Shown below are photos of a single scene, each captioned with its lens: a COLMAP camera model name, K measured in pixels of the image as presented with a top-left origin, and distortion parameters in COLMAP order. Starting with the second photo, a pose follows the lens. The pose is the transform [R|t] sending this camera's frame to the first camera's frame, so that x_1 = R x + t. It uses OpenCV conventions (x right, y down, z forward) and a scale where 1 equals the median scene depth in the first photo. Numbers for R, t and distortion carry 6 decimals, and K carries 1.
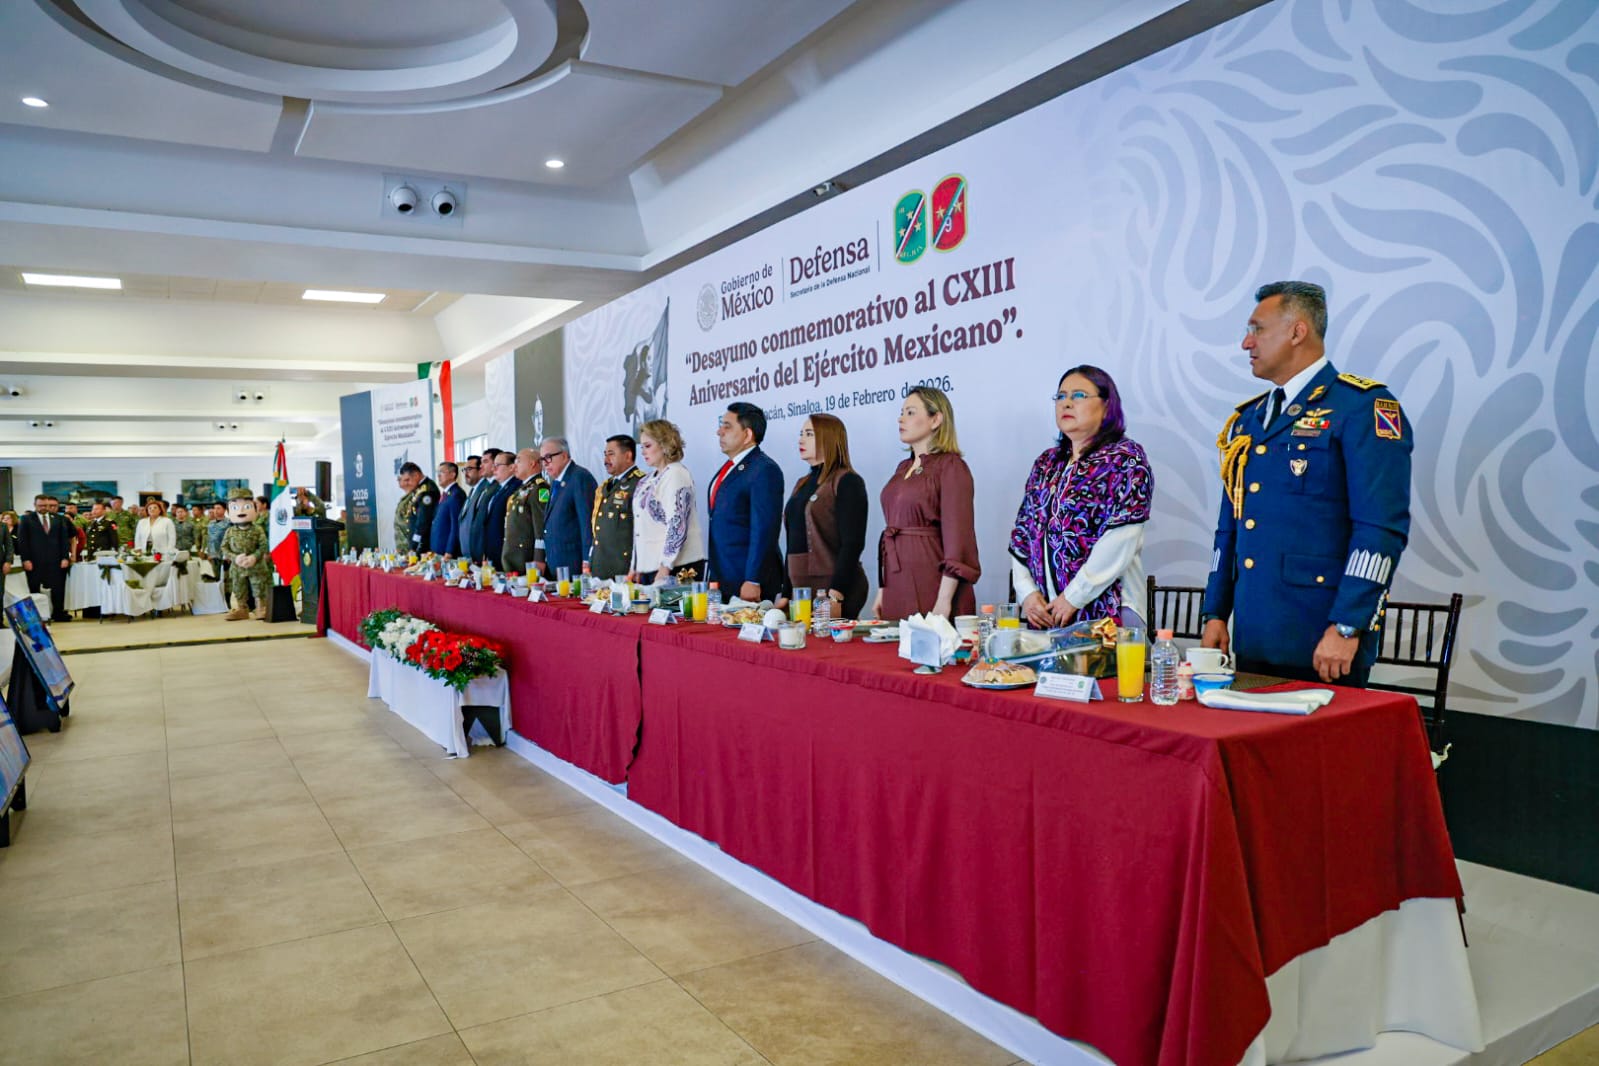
lens RADIAL K [[1106.3, 0, 811.7], [0, 1106.3, 533.3], [0, 0, 1]] dist [-0.103634, 0.096277]
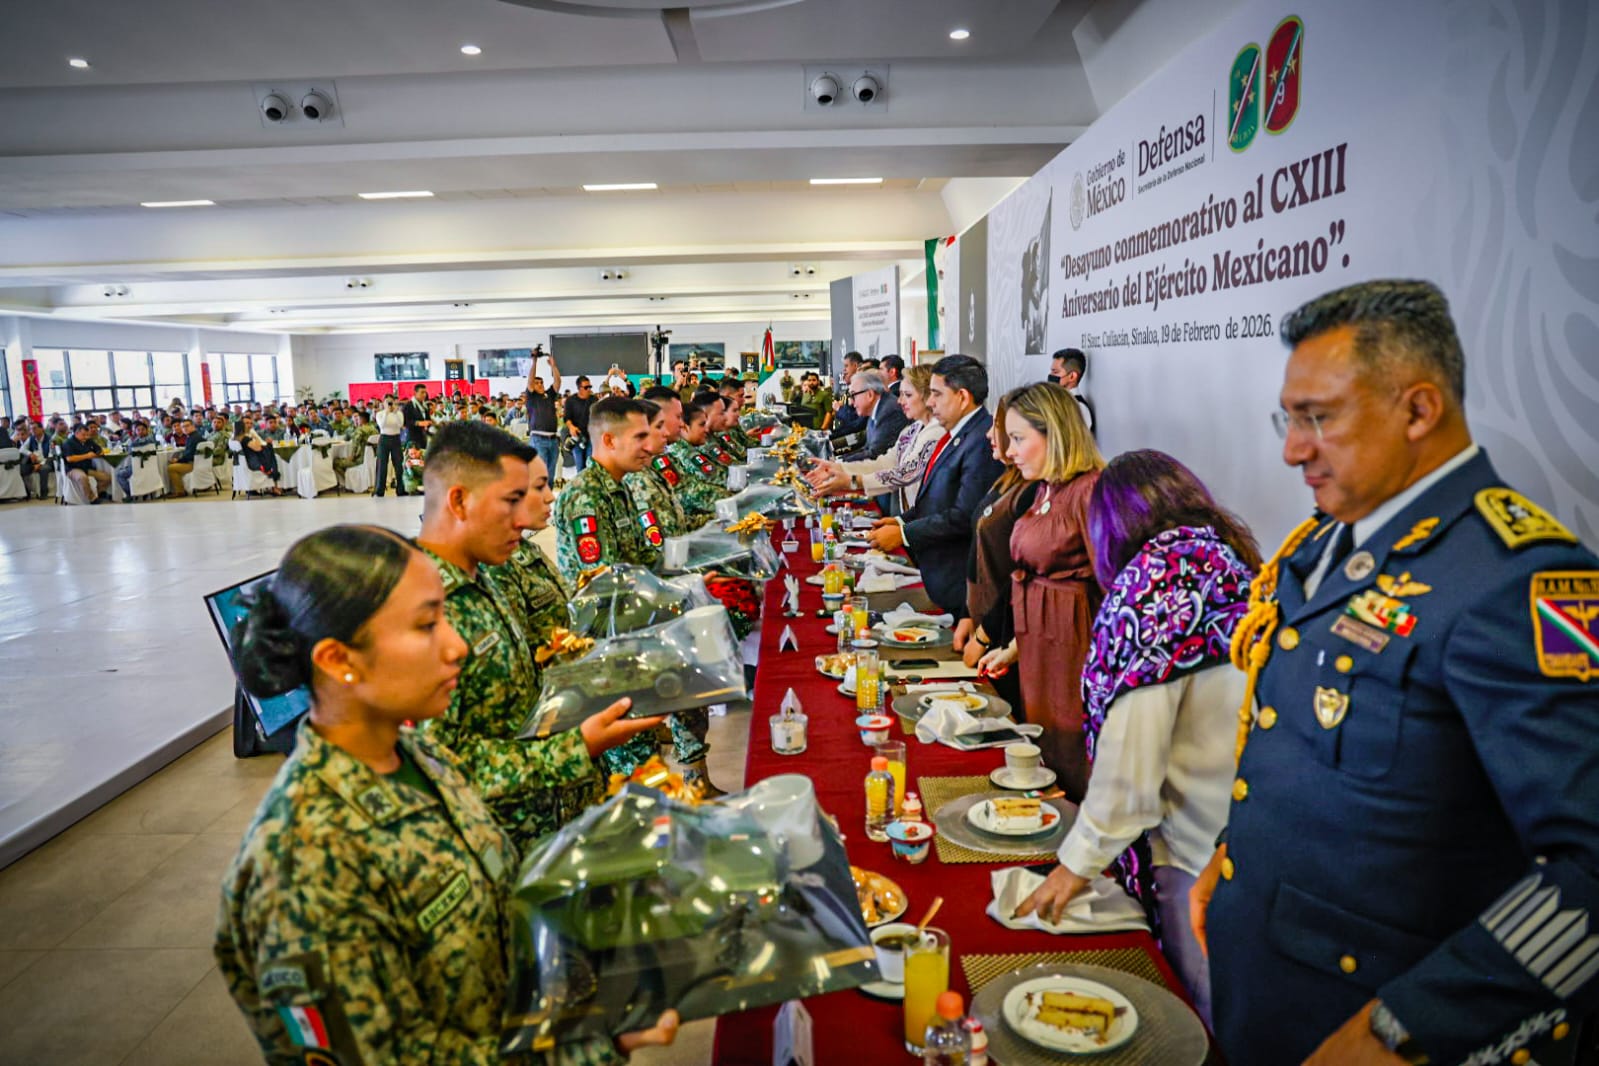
lens RADIAL K [[1106.3, 0, 811.7], [0, 1106.3, 533.3], [0, 0, 1]] dist [-0.103634, 0.096277]
pose [[0.862904, 0.085888, -0.498017, 0.207406], [-0.018911, 0.990250, 0.138011, -0.084195], [0.505015, -0.109672, 0.856115, 0.208361]]
